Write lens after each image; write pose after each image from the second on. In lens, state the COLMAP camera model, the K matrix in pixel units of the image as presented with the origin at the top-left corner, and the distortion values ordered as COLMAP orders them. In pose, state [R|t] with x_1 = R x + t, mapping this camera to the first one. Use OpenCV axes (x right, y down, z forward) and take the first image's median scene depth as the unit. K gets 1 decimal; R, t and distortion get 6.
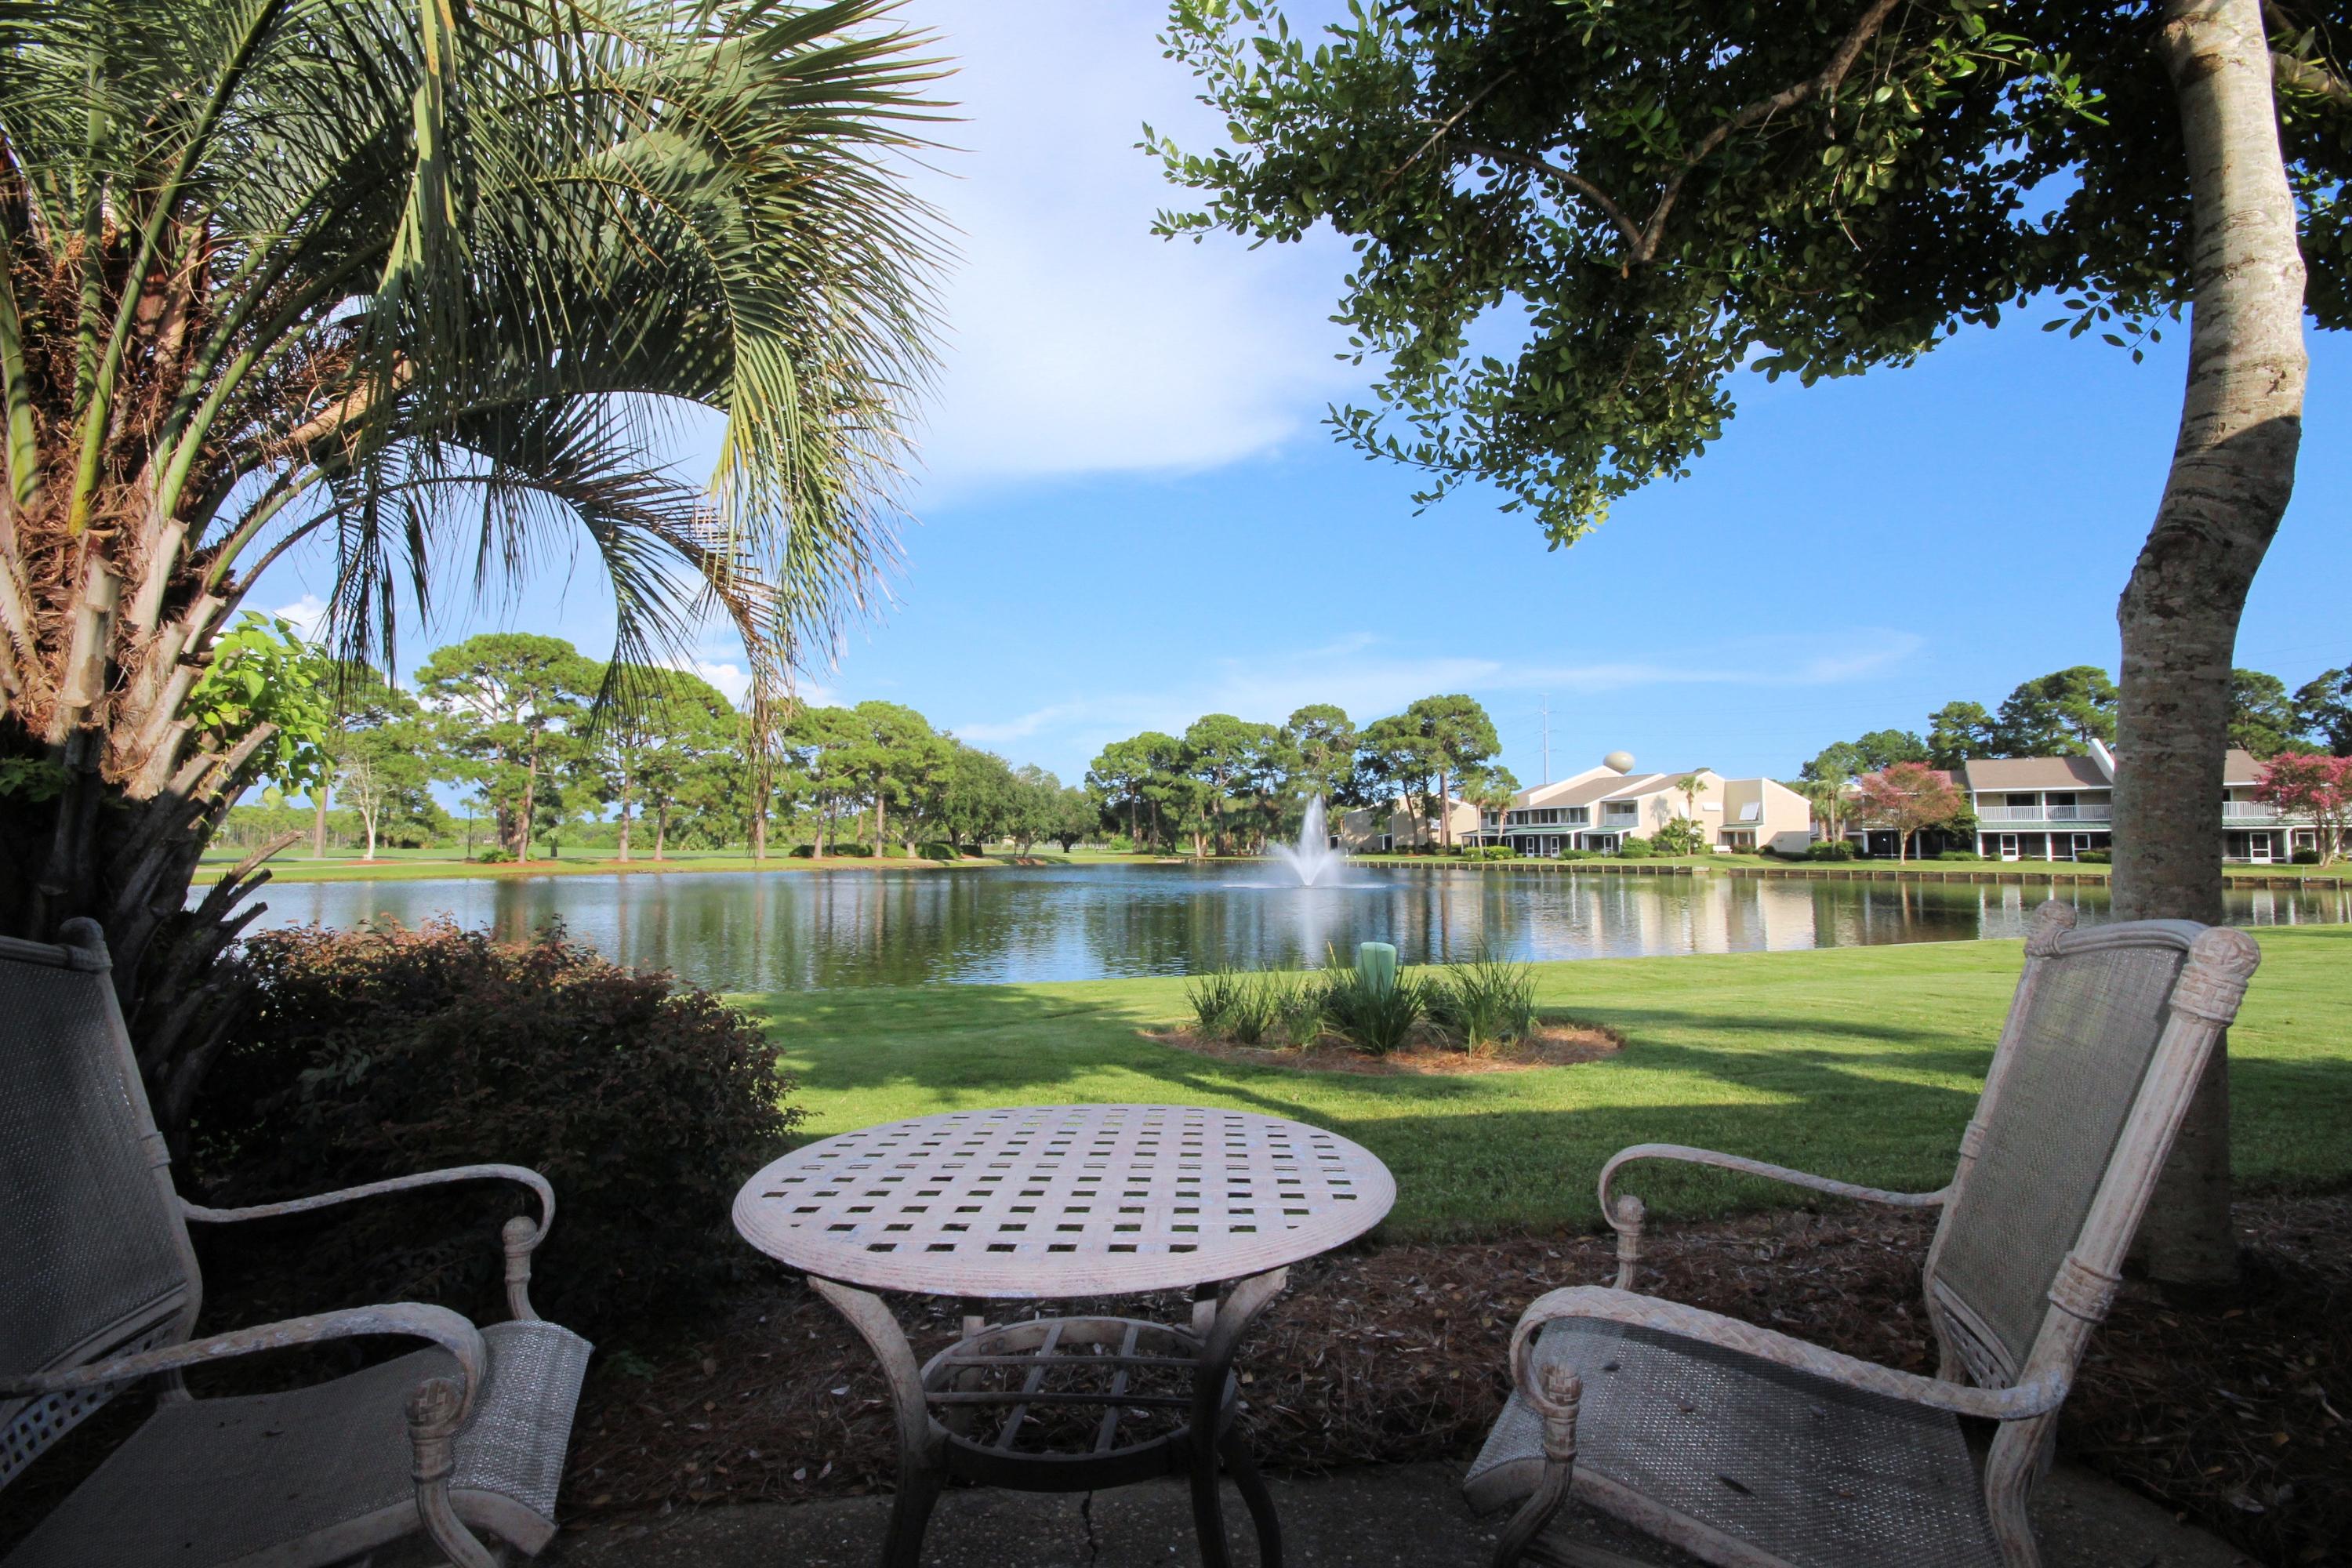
lens RADIAL K [[1092.9, 0, 1187.4], [0, 1092.9, 779.6], [0, 0, 1]] dist [0.004229, -0.007344]
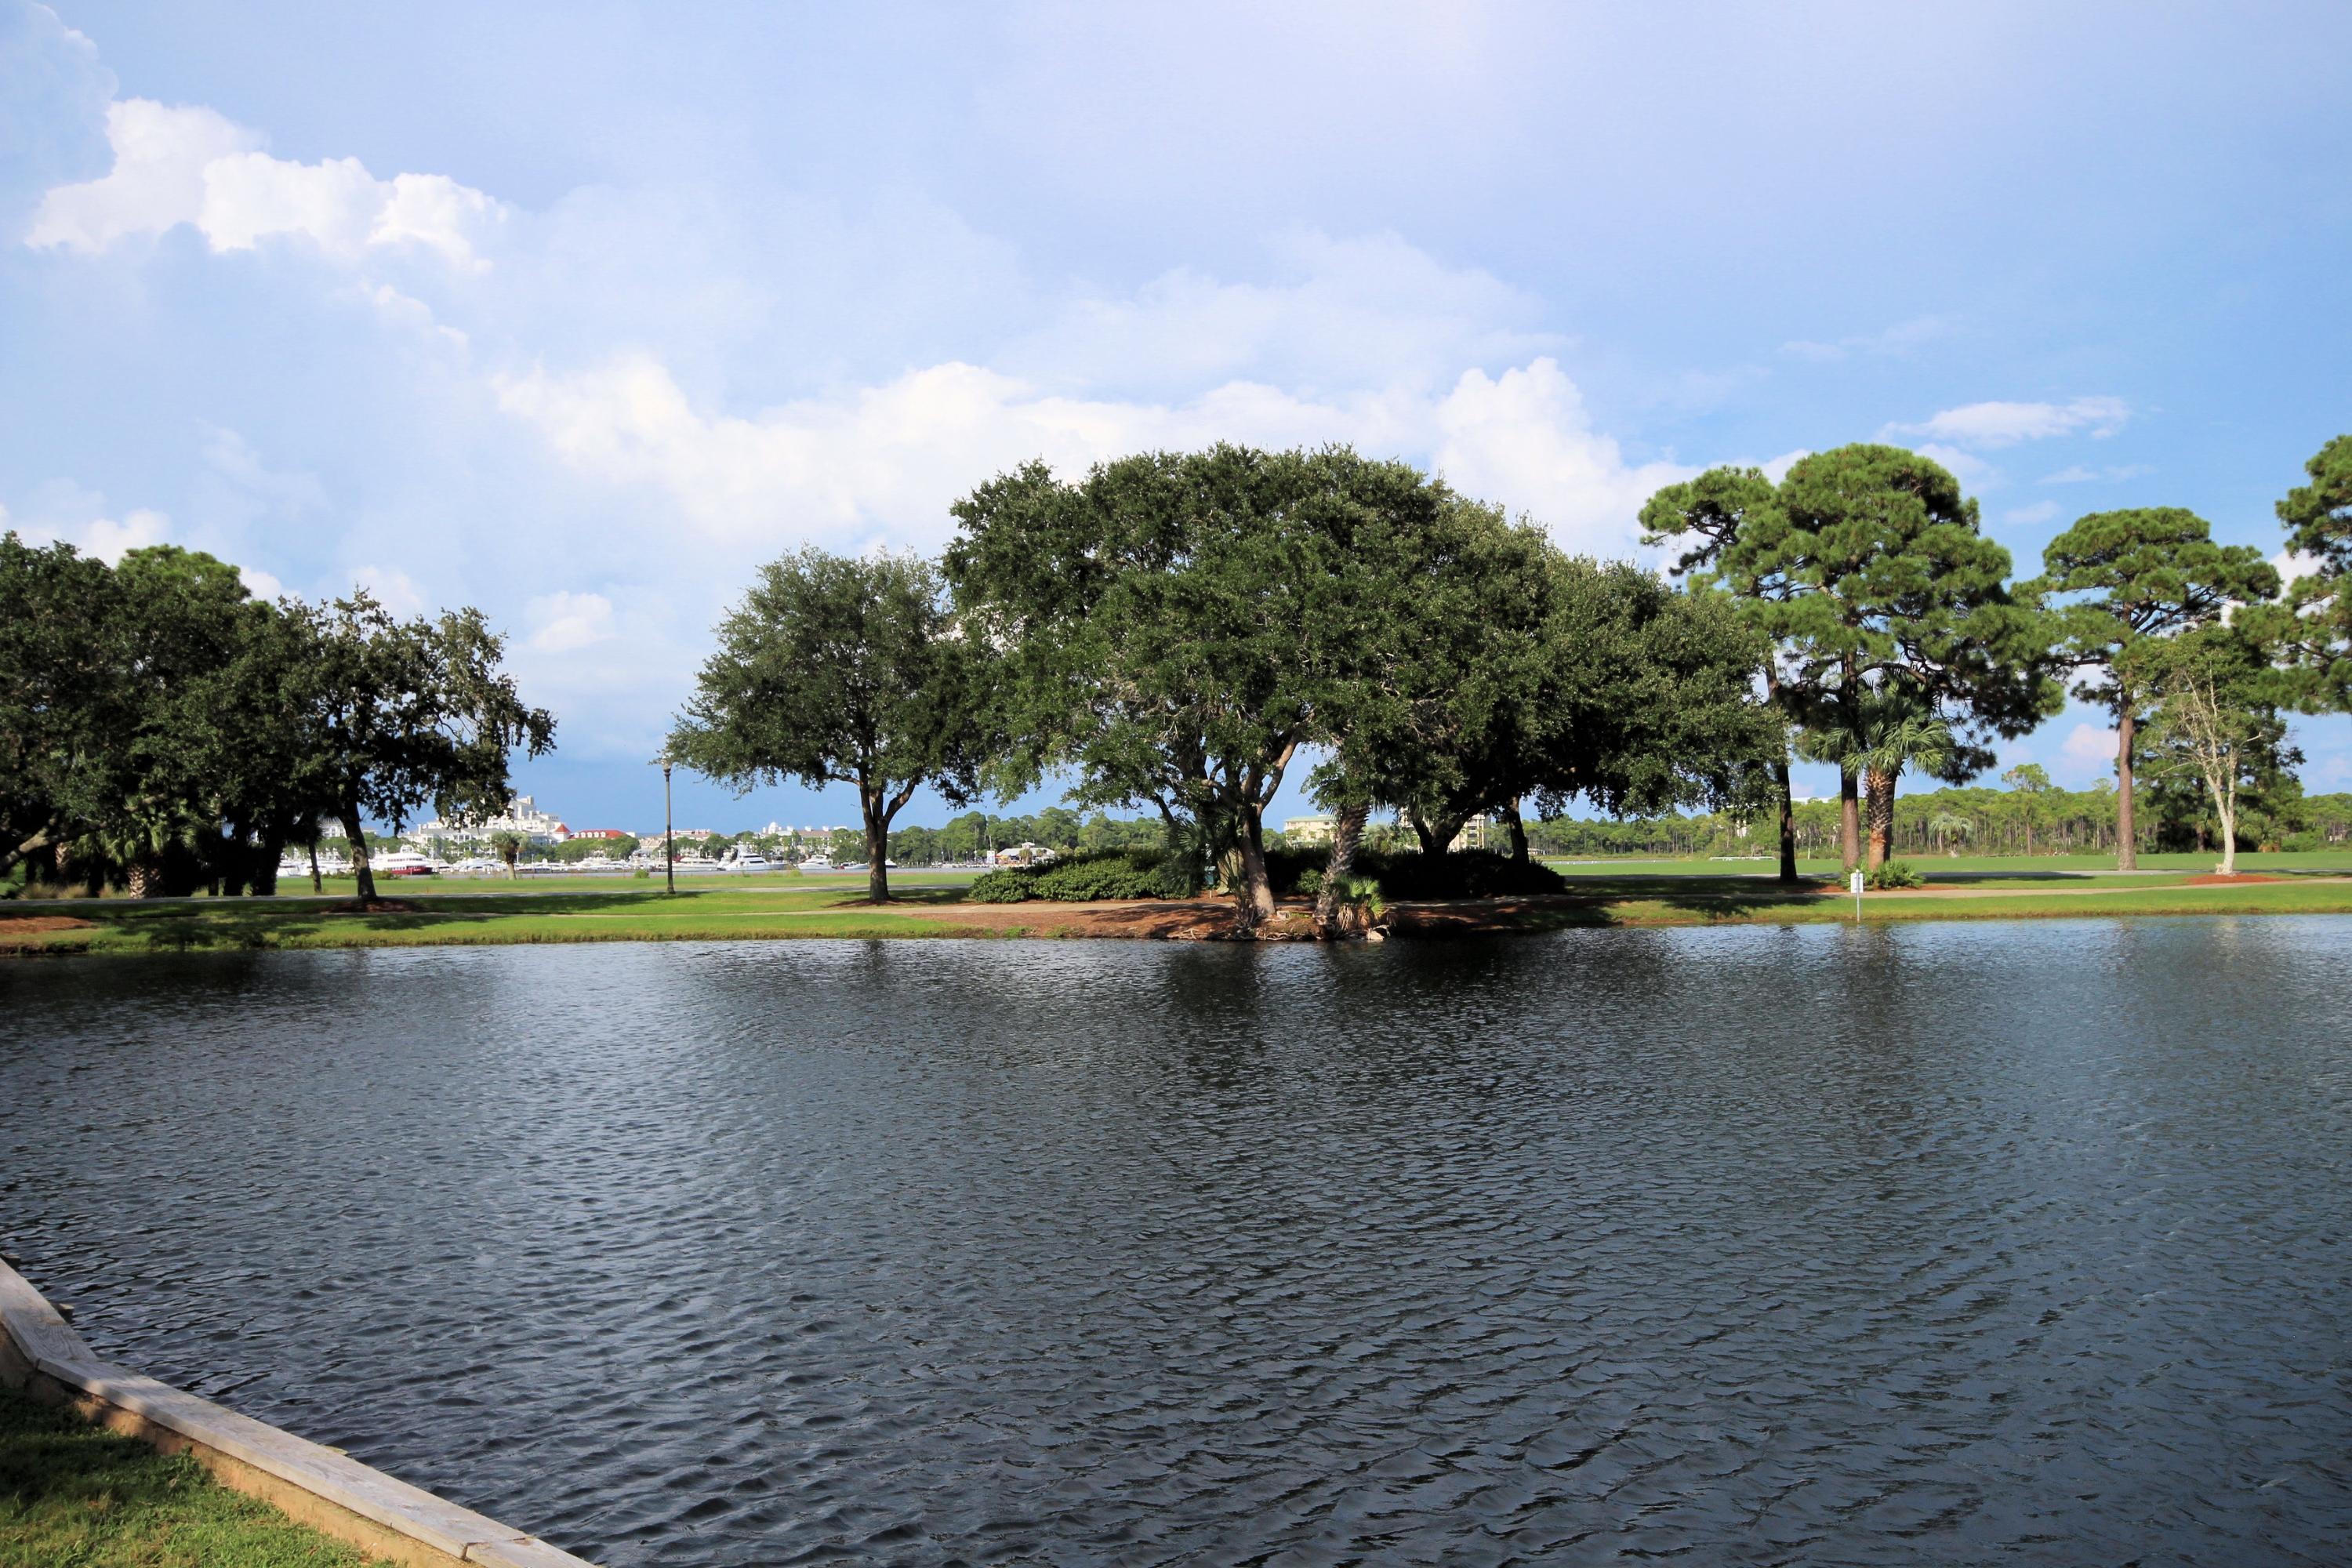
lens RADIAL K [[2042.7, 0, 1191.6], [0, 2042.7, 785.8], [0, 0, 1]] dist [-0.018838, 0.109489]
pose [[0.478203, -0.039359, -0.877367, -0.114812], [0.067221, 0.997705, -0.008119, 0.005957], [0.875673, -0.055094, 0.479751, 0.091169]]
